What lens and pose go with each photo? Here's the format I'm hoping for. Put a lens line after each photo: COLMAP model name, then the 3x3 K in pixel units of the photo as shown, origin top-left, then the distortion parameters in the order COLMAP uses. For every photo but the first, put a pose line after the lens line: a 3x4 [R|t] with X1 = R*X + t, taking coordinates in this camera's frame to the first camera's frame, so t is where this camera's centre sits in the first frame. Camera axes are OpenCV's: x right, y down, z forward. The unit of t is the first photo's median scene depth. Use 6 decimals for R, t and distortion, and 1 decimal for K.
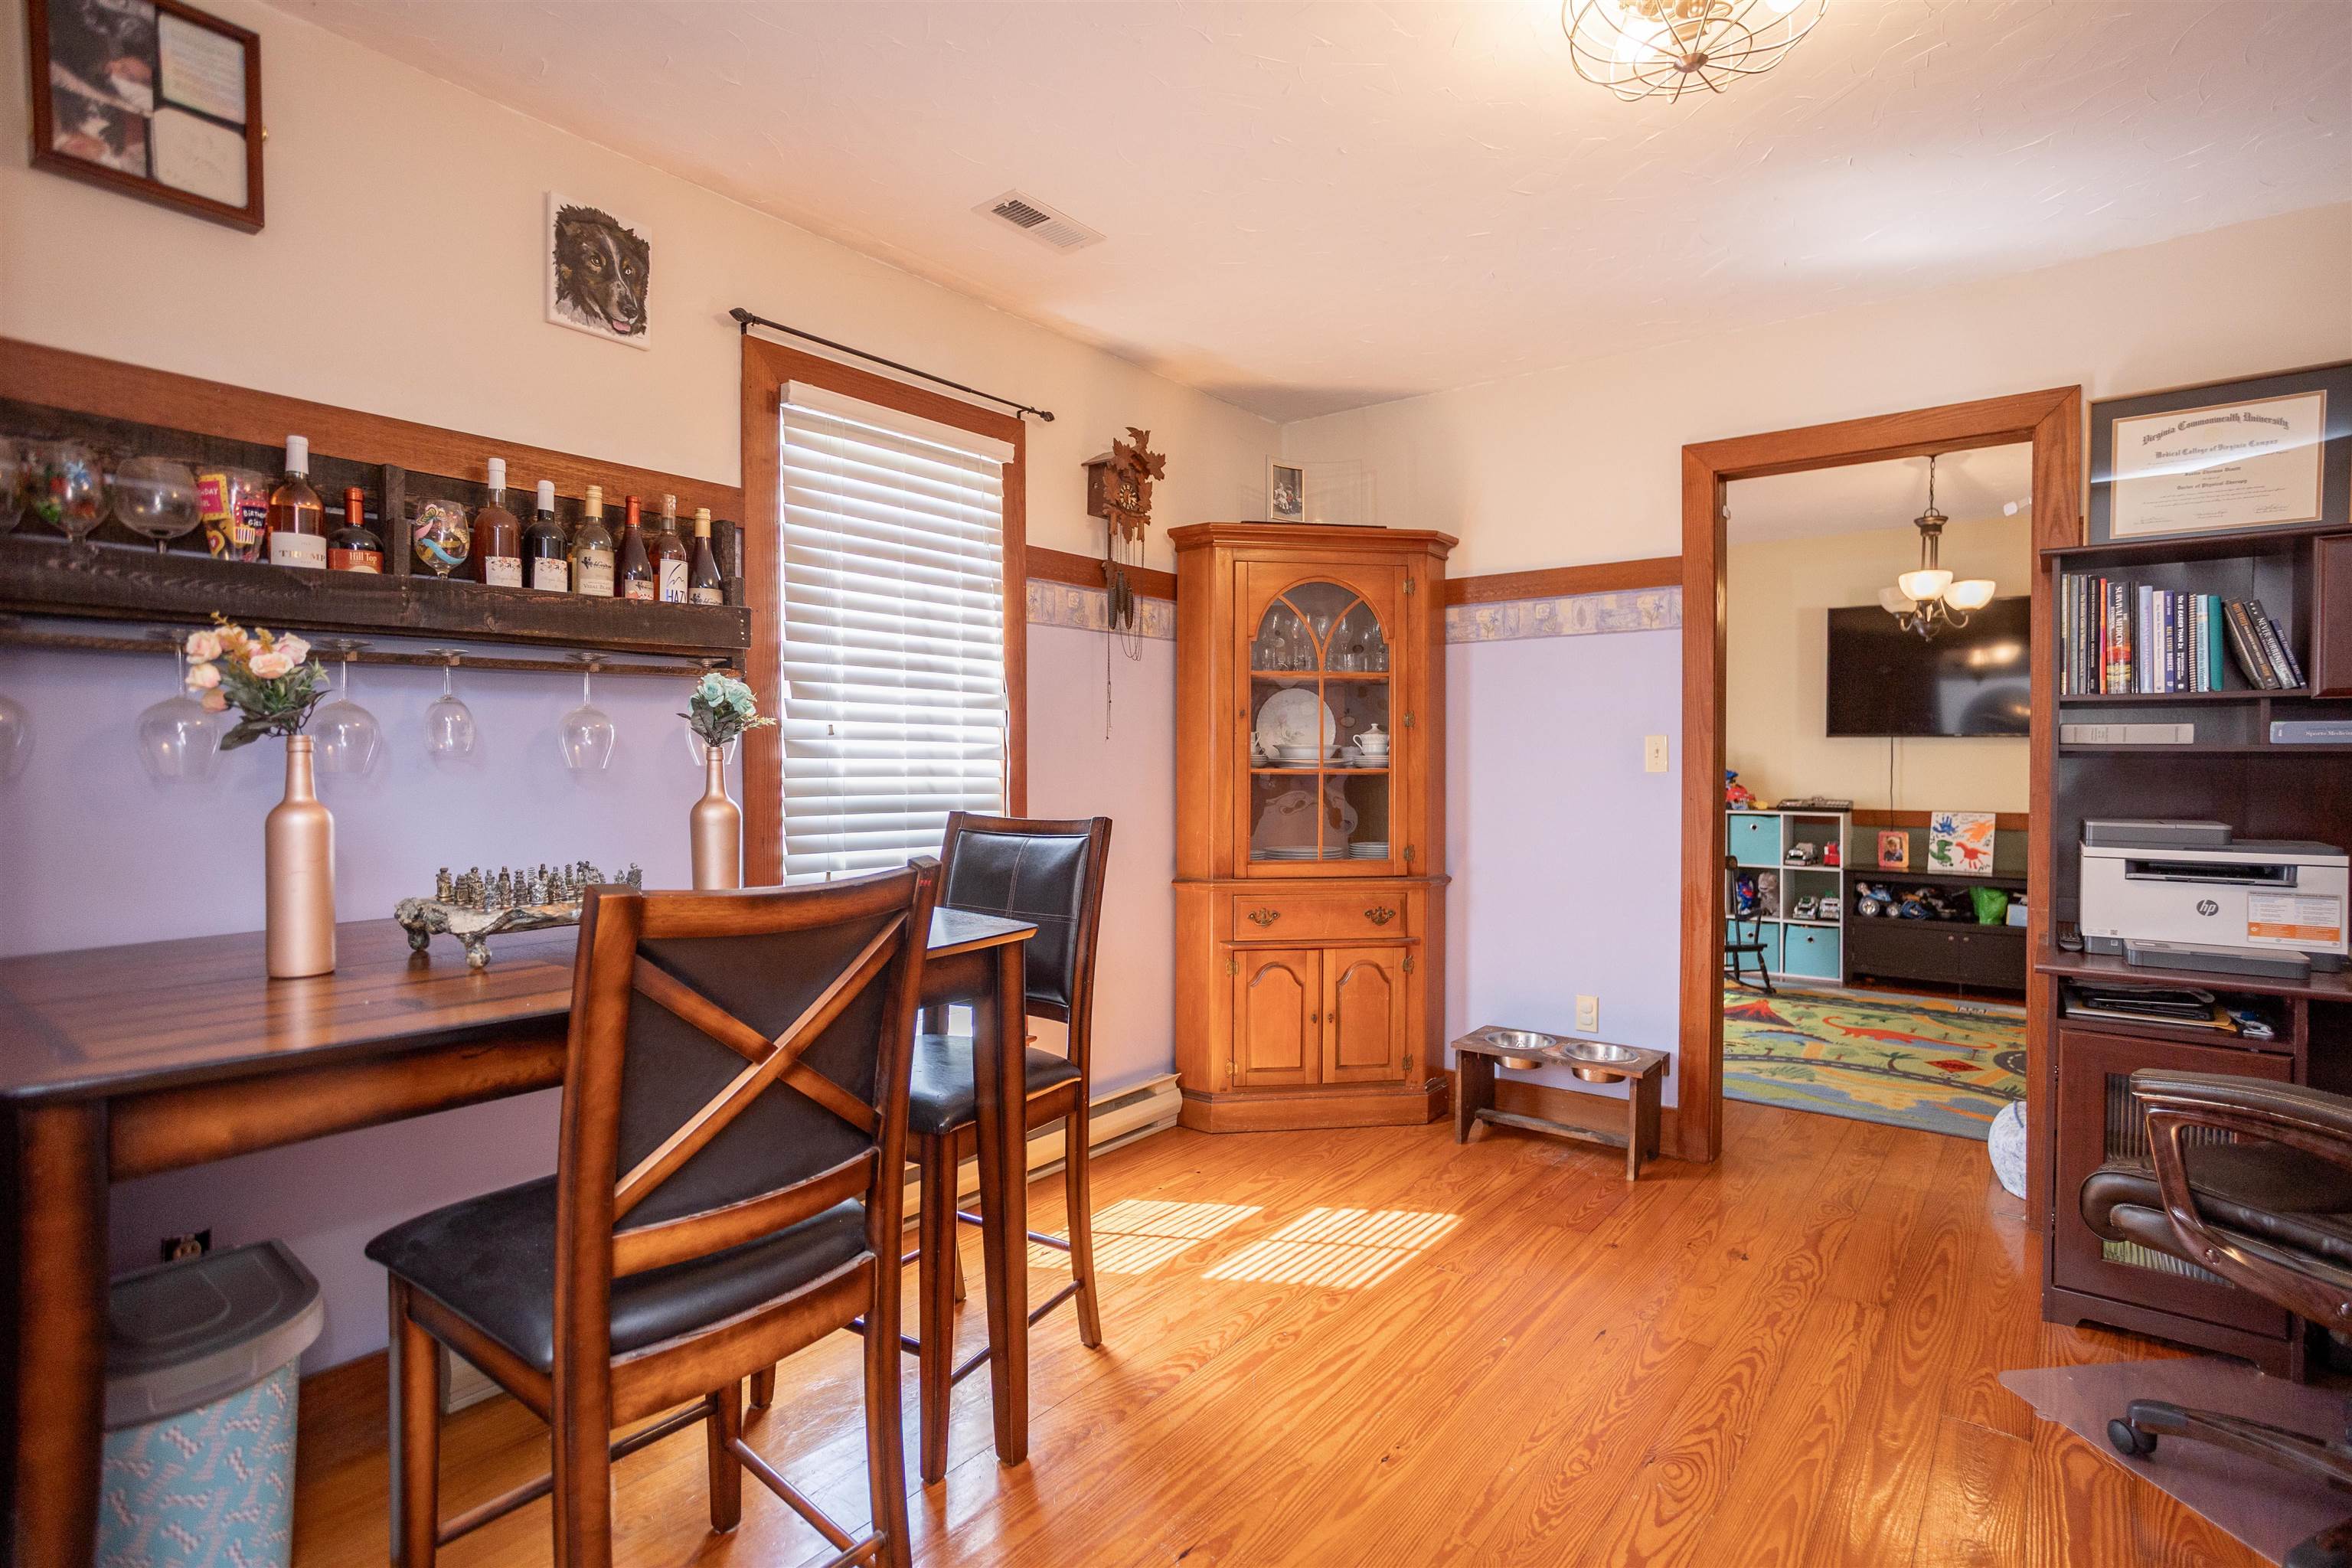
lens RADIAL K [[1149.6, 0, 1184.7], [0, 1149.6, 777.5], [0, 0, 1]] dist [-0.020022, 0.016374]
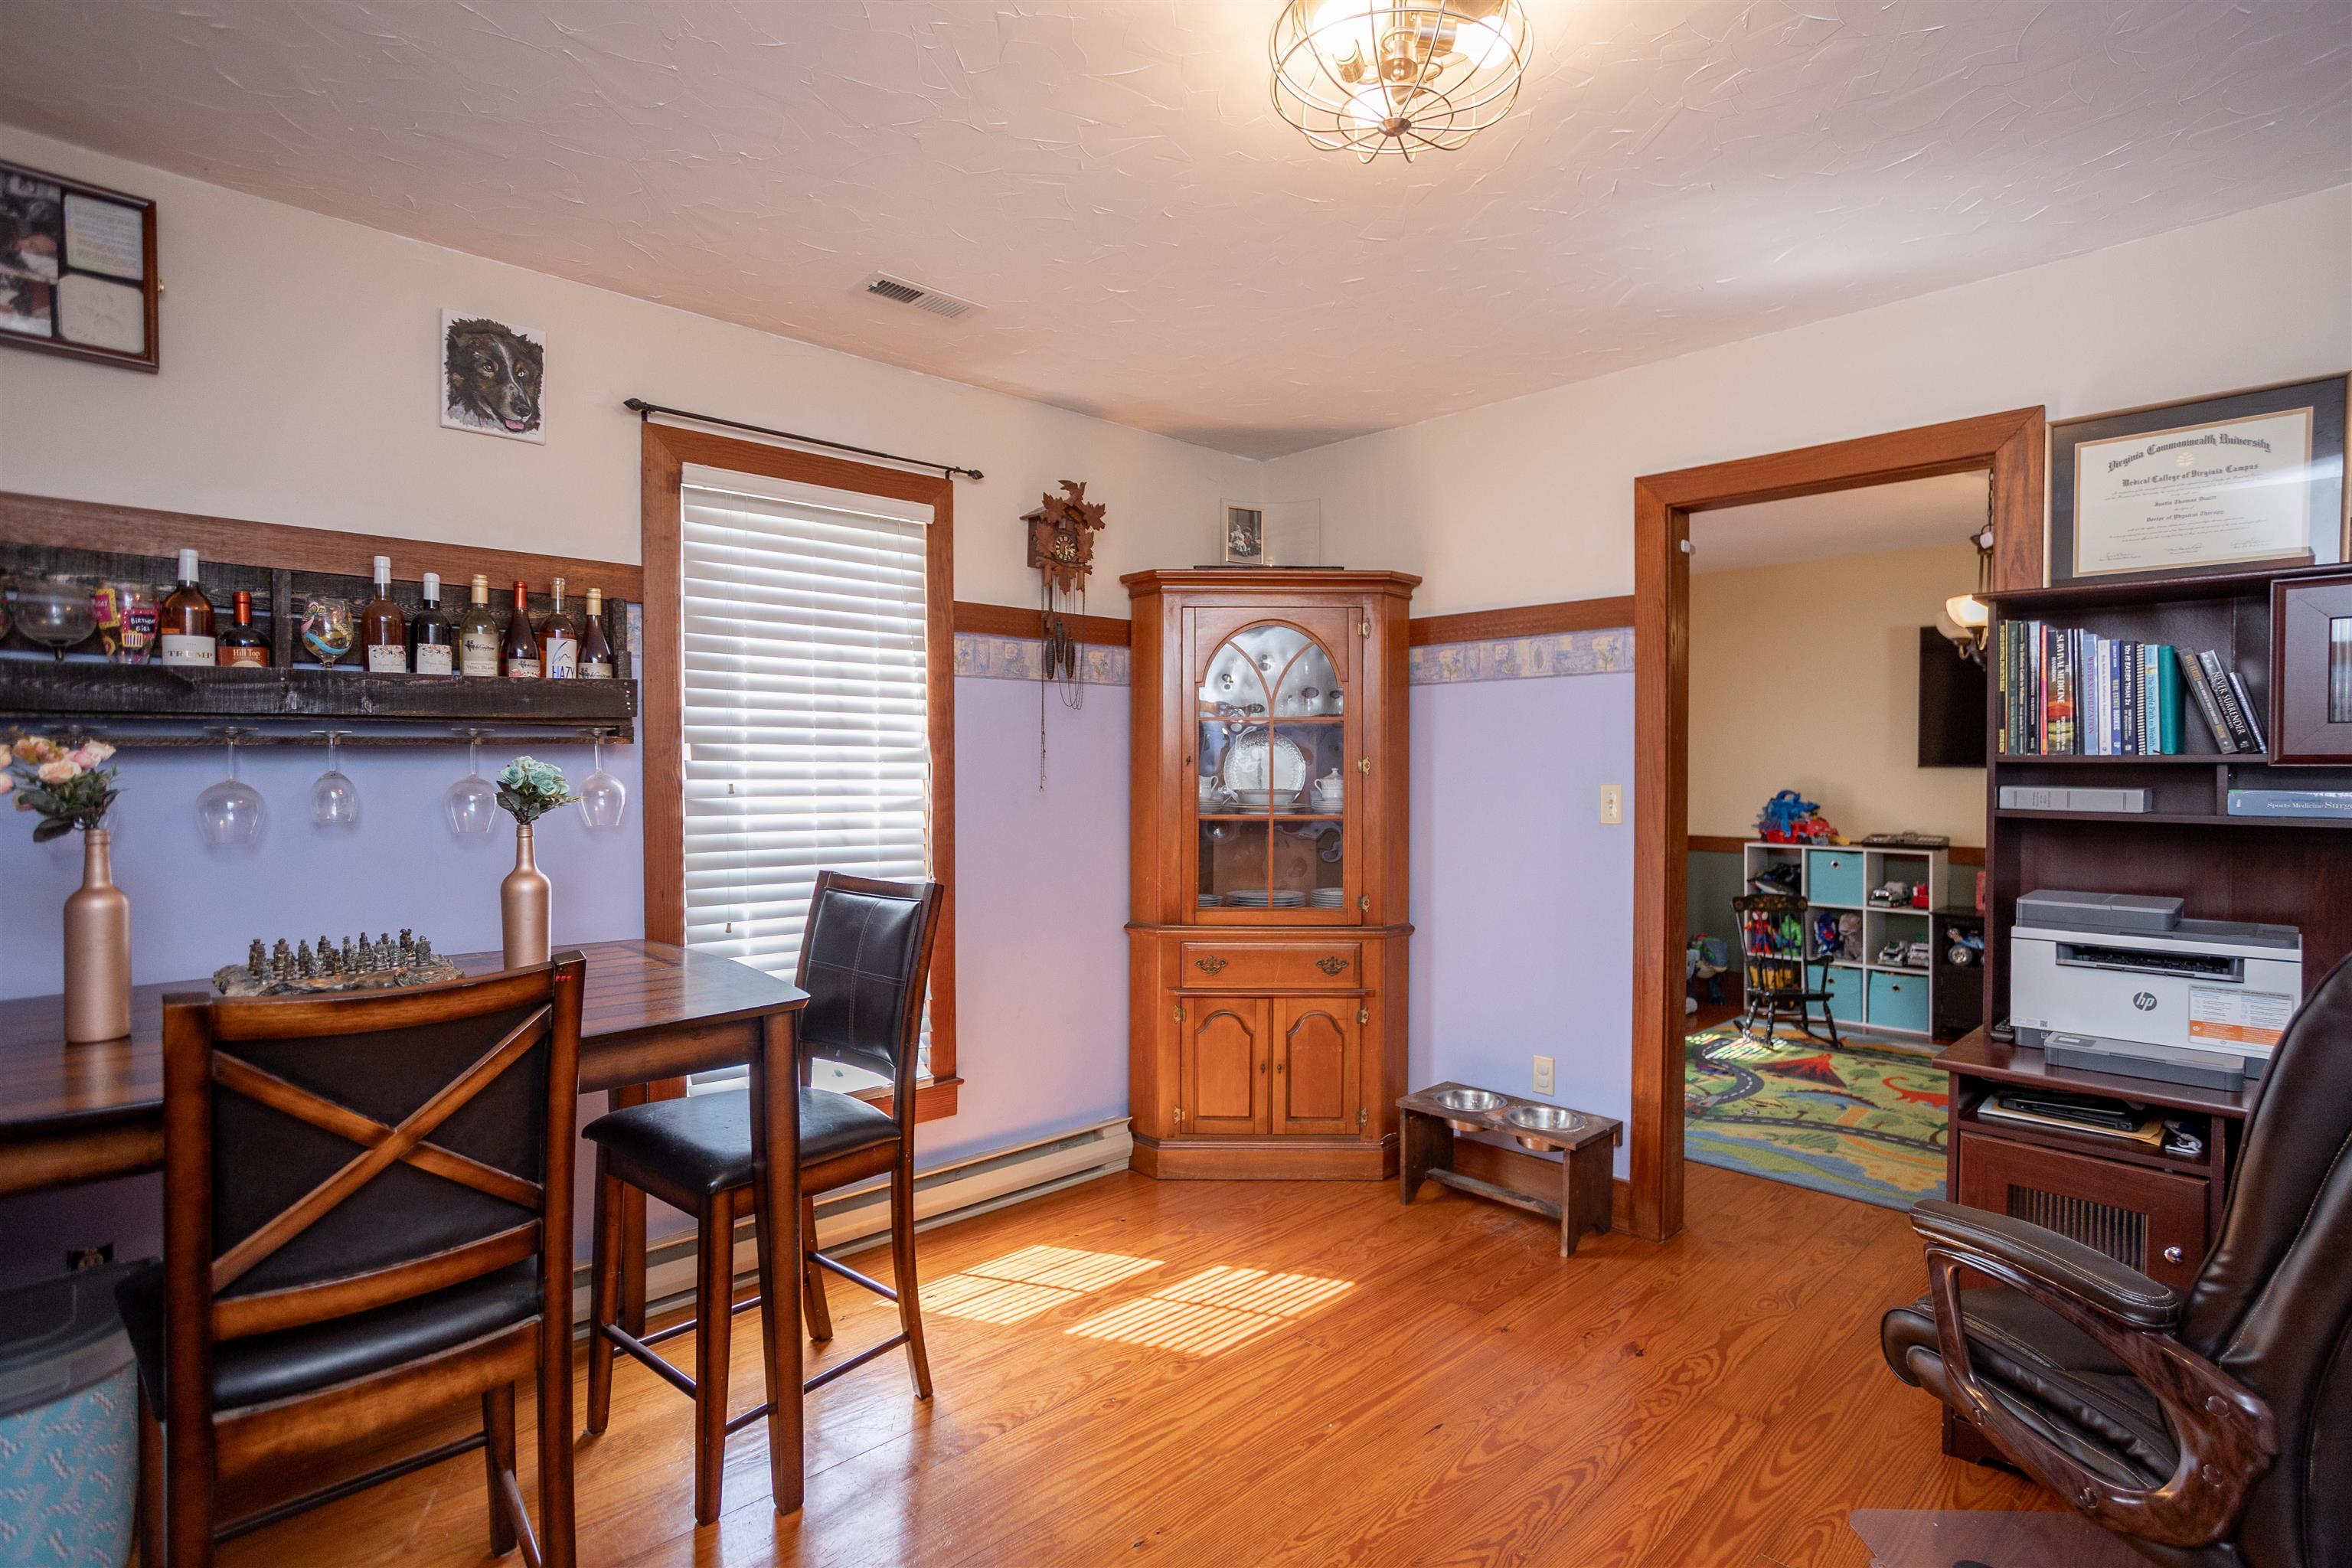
lens RADIAL K [[1149.6, 0, 1189.0], [0, 1149.6, 778.5], [0, 0, 1]] dist [-0.020022, 0.016374]
pose [[0.988899, 0.001696, -0.148580, 0.262200], [-0.002260, 0.999991, -0.003628, -0.047317], [0.148572, 0.003924, 0.988894, 0.015621]]
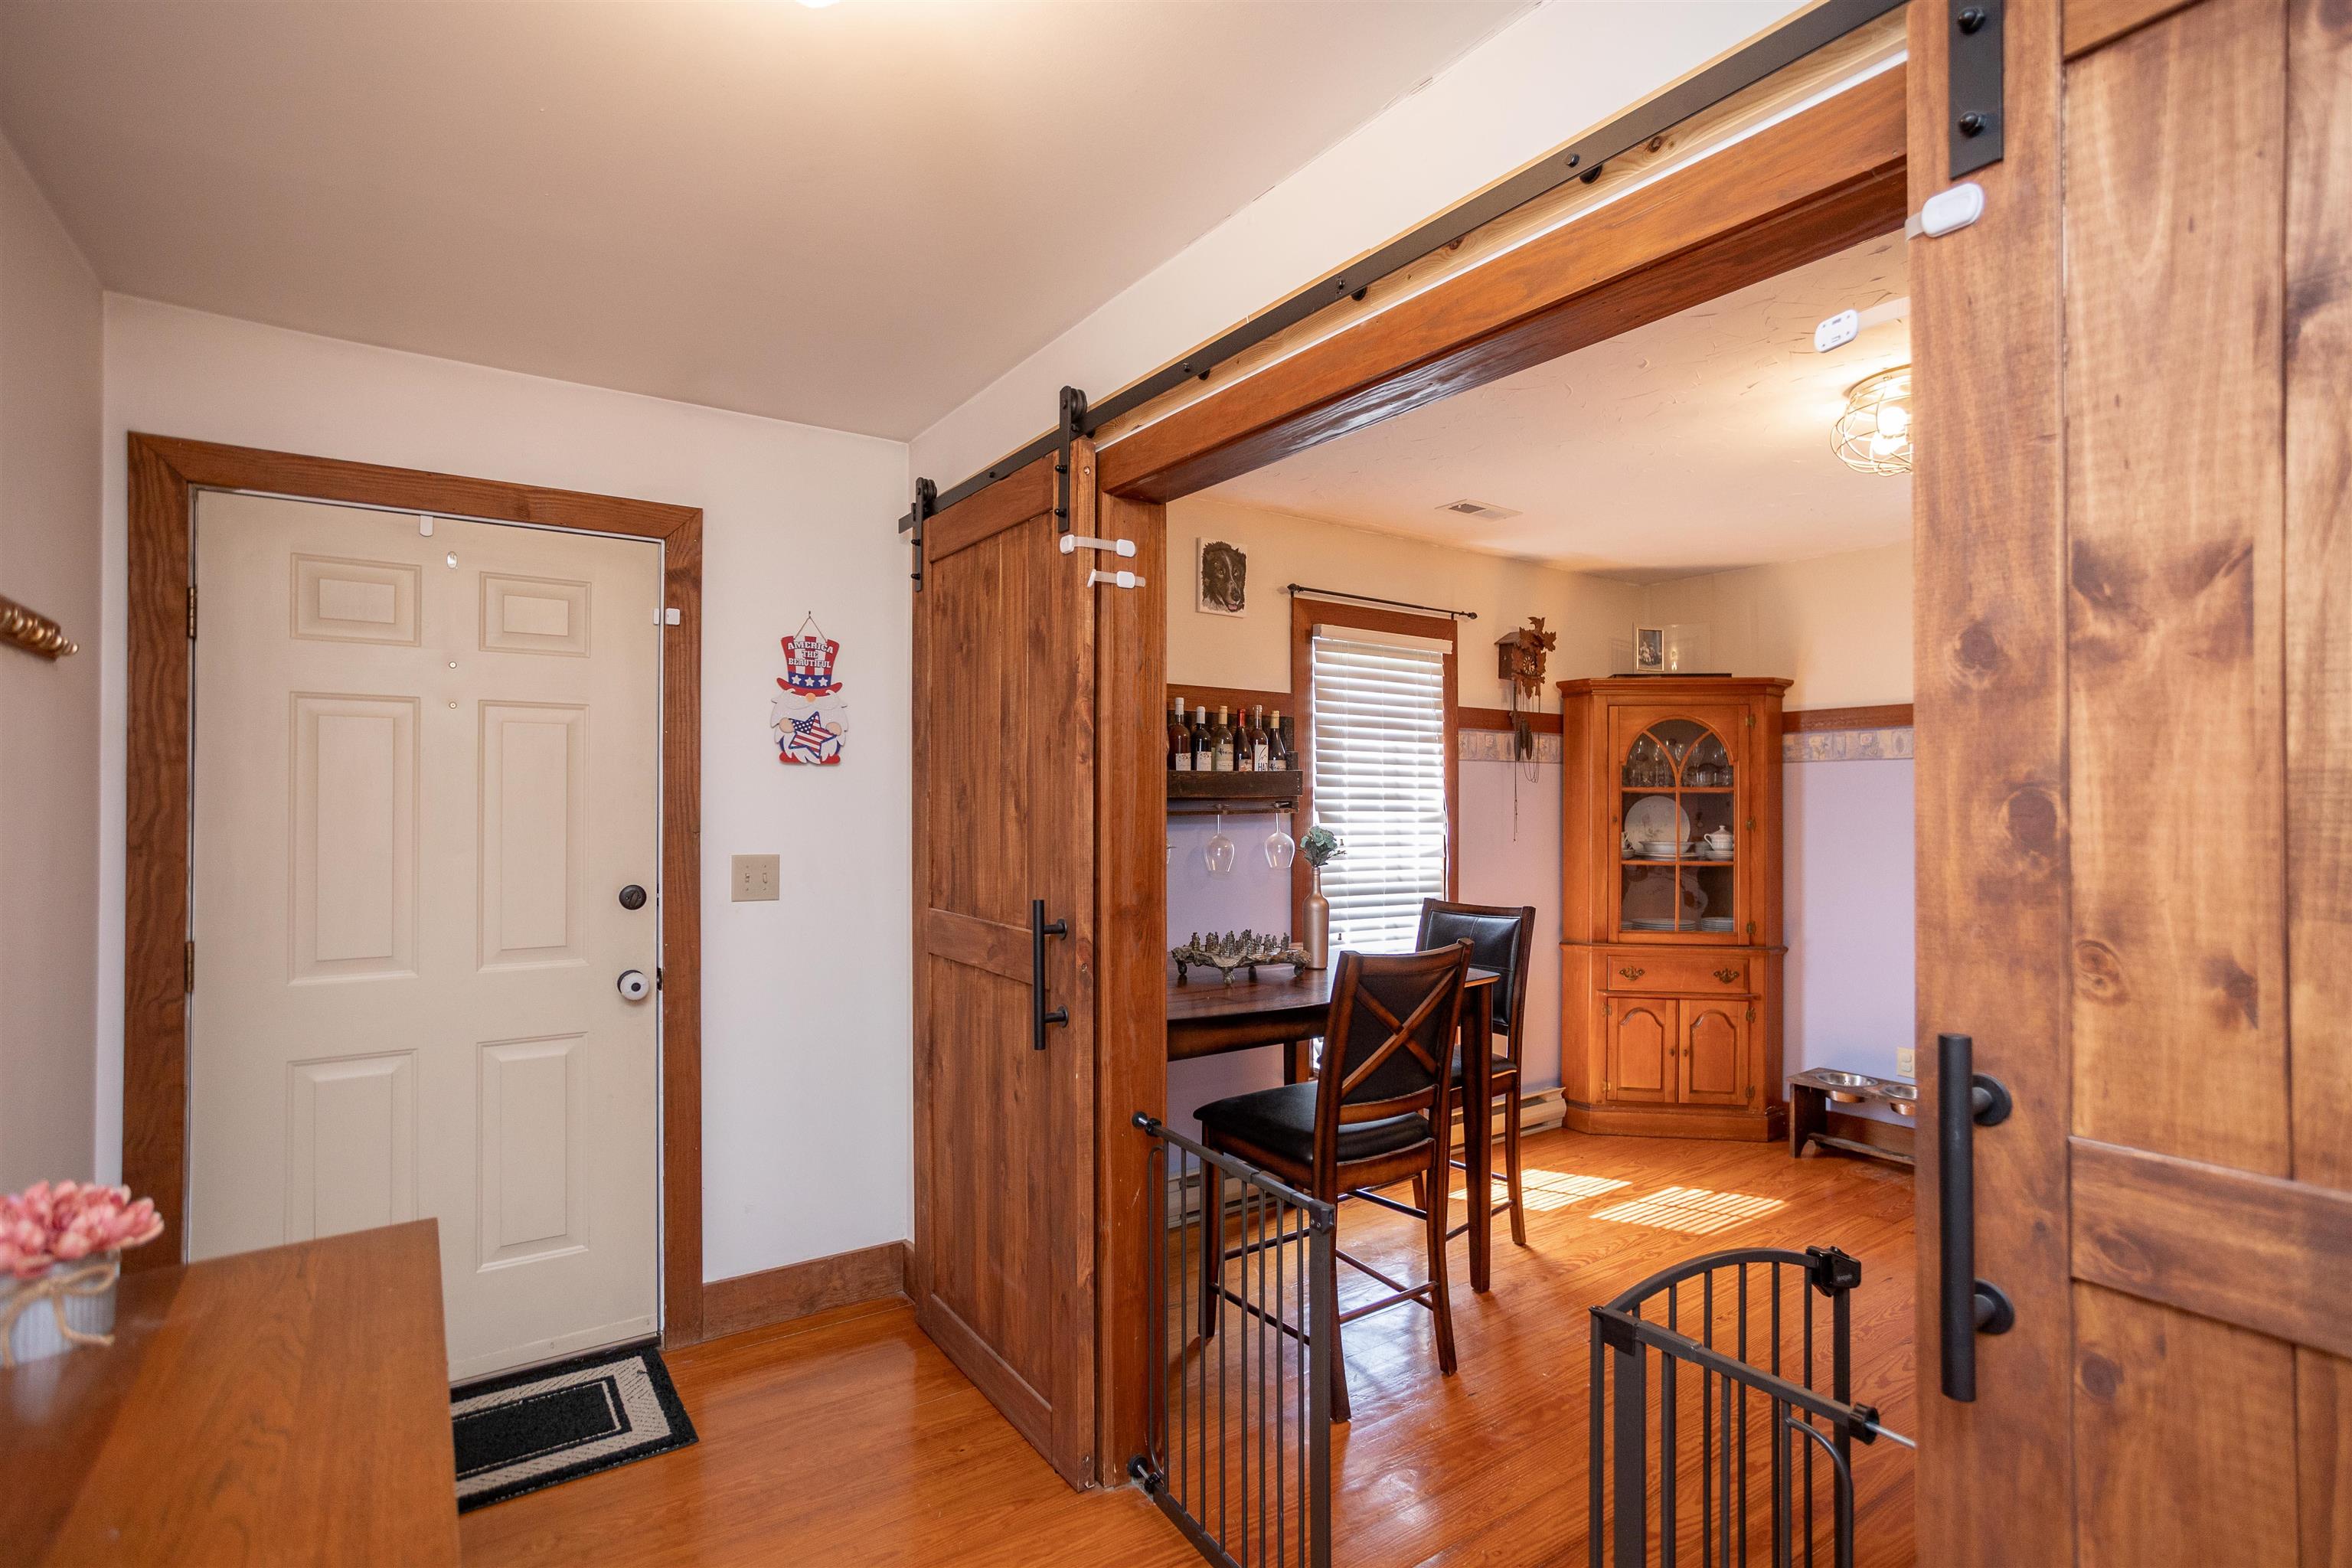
lens RADIAL K [[1149.6, 0, 1203.3], [0, 1149.6, 793.7], [0, 0, 1]] dist [-0.020022, 0.016374]
pose [[0.962084, 0.001976, -0.272745, -0.061301], [-0.007848, 0.999760, -0.020439, -0.072512], [0.272639, 0.021804, 0.961869, -0.546501]]
